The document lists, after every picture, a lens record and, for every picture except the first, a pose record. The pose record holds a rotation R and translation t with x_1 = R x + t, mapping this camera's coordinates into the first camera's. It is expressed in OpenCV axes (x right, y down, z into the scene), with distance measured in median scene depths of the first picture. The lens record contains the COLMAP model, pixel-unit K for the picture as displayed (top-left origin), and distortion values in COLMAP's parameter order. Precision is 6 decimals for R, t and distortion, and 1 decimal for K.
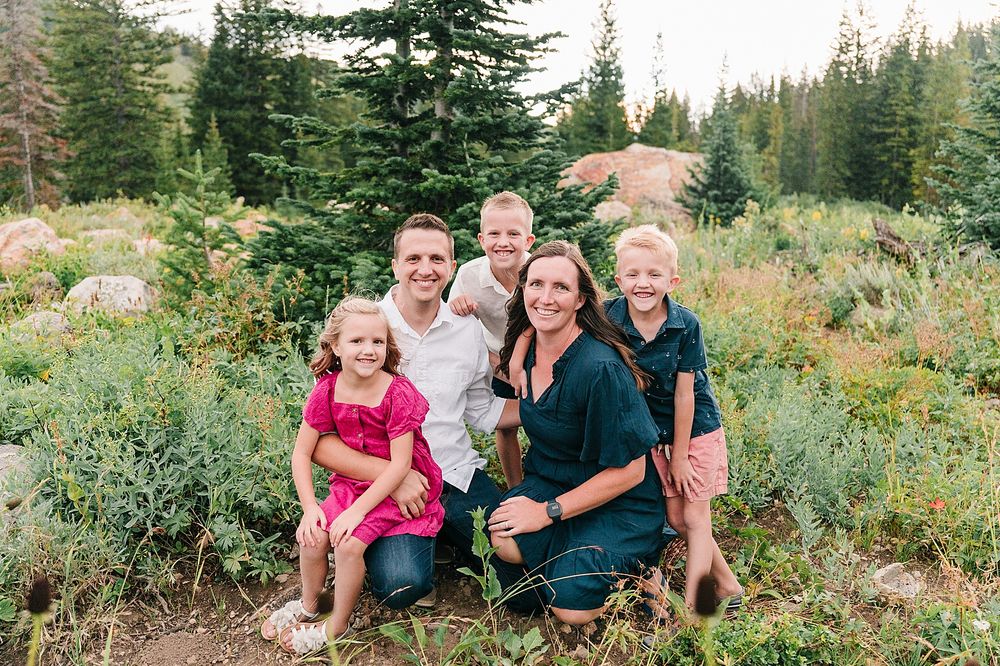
lens RADIAL K [[879.7, 0, 505.9], [0, 879.7, 331.7], [0, 0, 1]] dist [-0.013065, 0.022520]
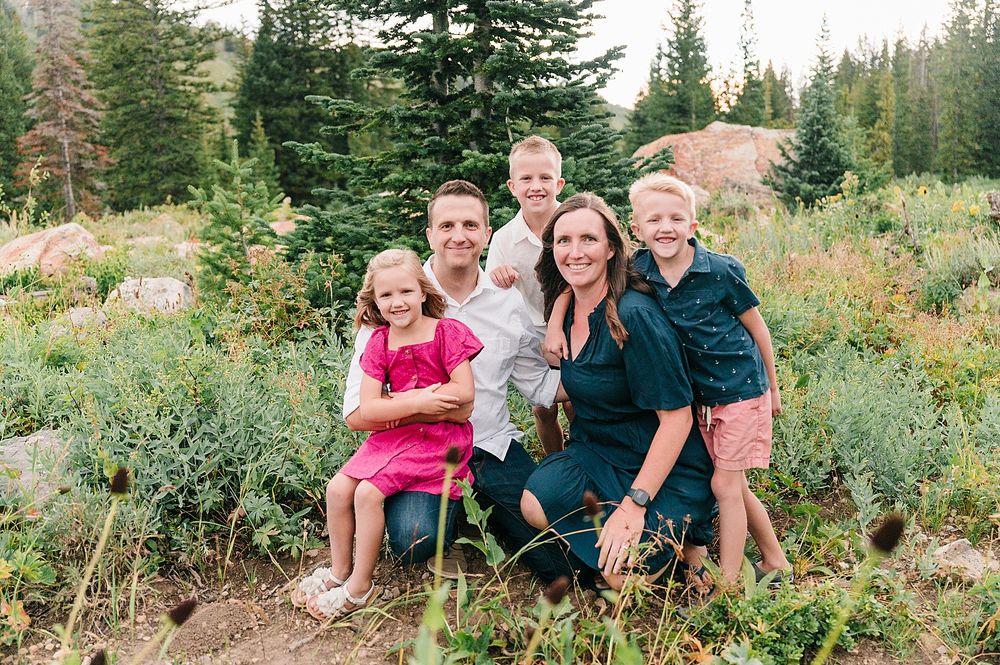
lens RADIAL K [[981.6, 0, 491.5], [0, 981.6, 332.8], [0, 0, 1]] dist [0.003913, 0.005437]
pose [[0.995256, -0.024148, -0.094247, 0.002936], [0.023107, 0.999660, -0.012119, 0.002579], [0.094508, 0.009883, 0.995475, -0.004543]]
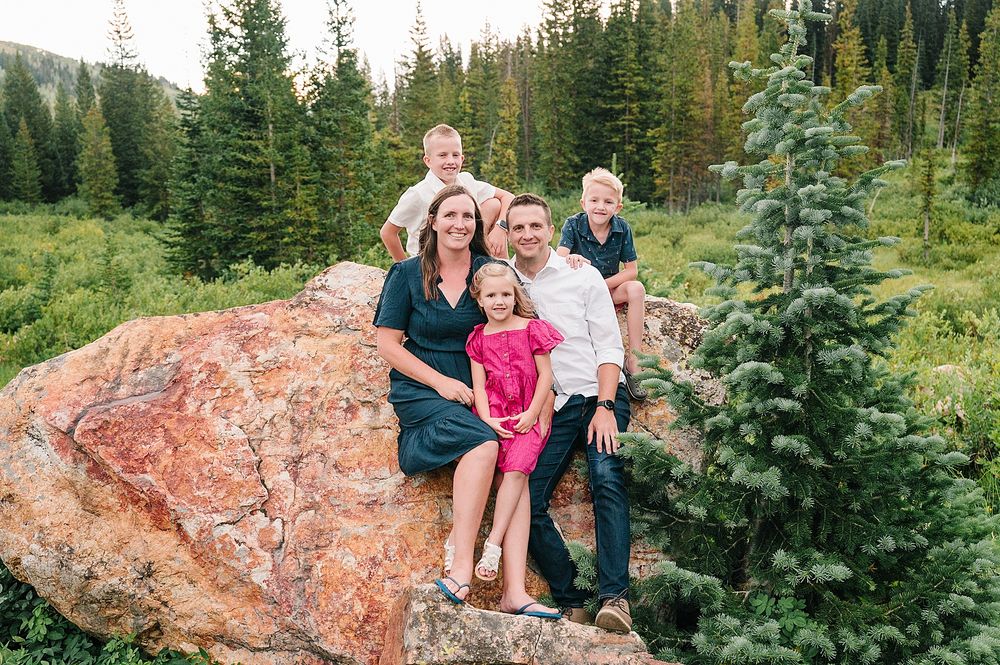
lens RADIAL K [[974.0, 0, 500.3], [0, 974.0, 330.5], [0, 0, 1]] dist [0.002592, 0.010248]
pose [[0.945053, -0.079874, 0.317008, 0.035562], [0.078464, 0.996768, 0.017235, -0.066267], [-0.317360, 0.008586, 0.948266, 0.254945]]
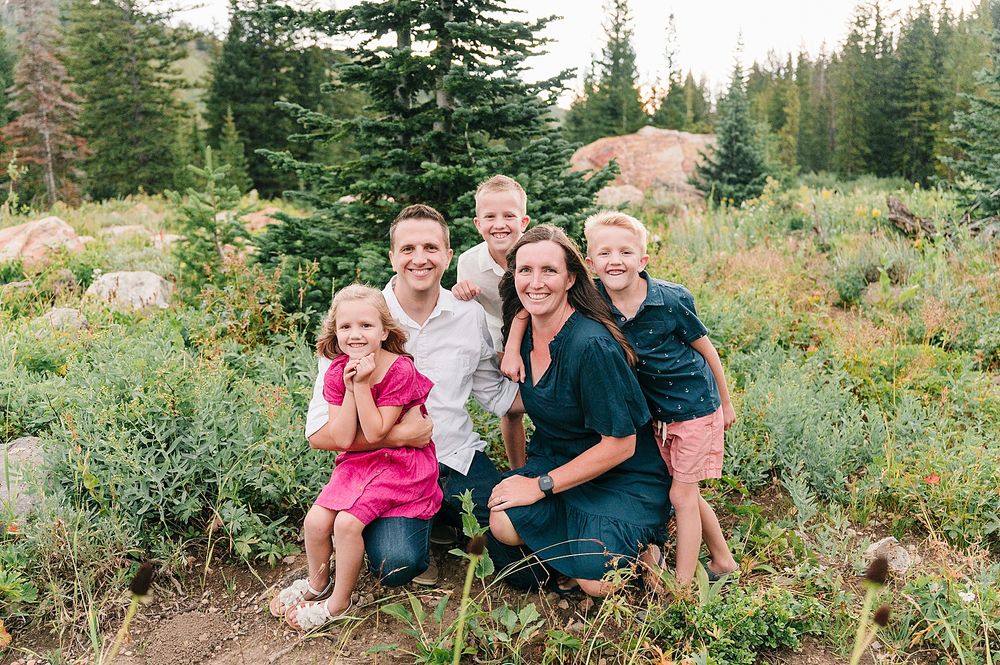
lens RADIAL K [[878.9, 0, 499.7], [0, 878.9, 334.0], [0, 0, 1]] dist [-0.010421, 0.015254]
pose [[0.999342, -0.021065, -0.029535, 0.001551], [0.021591, 0.999612, 0.017583, 0.000033], [0.029153, -0.018209, 0.999409, -0.001362]]
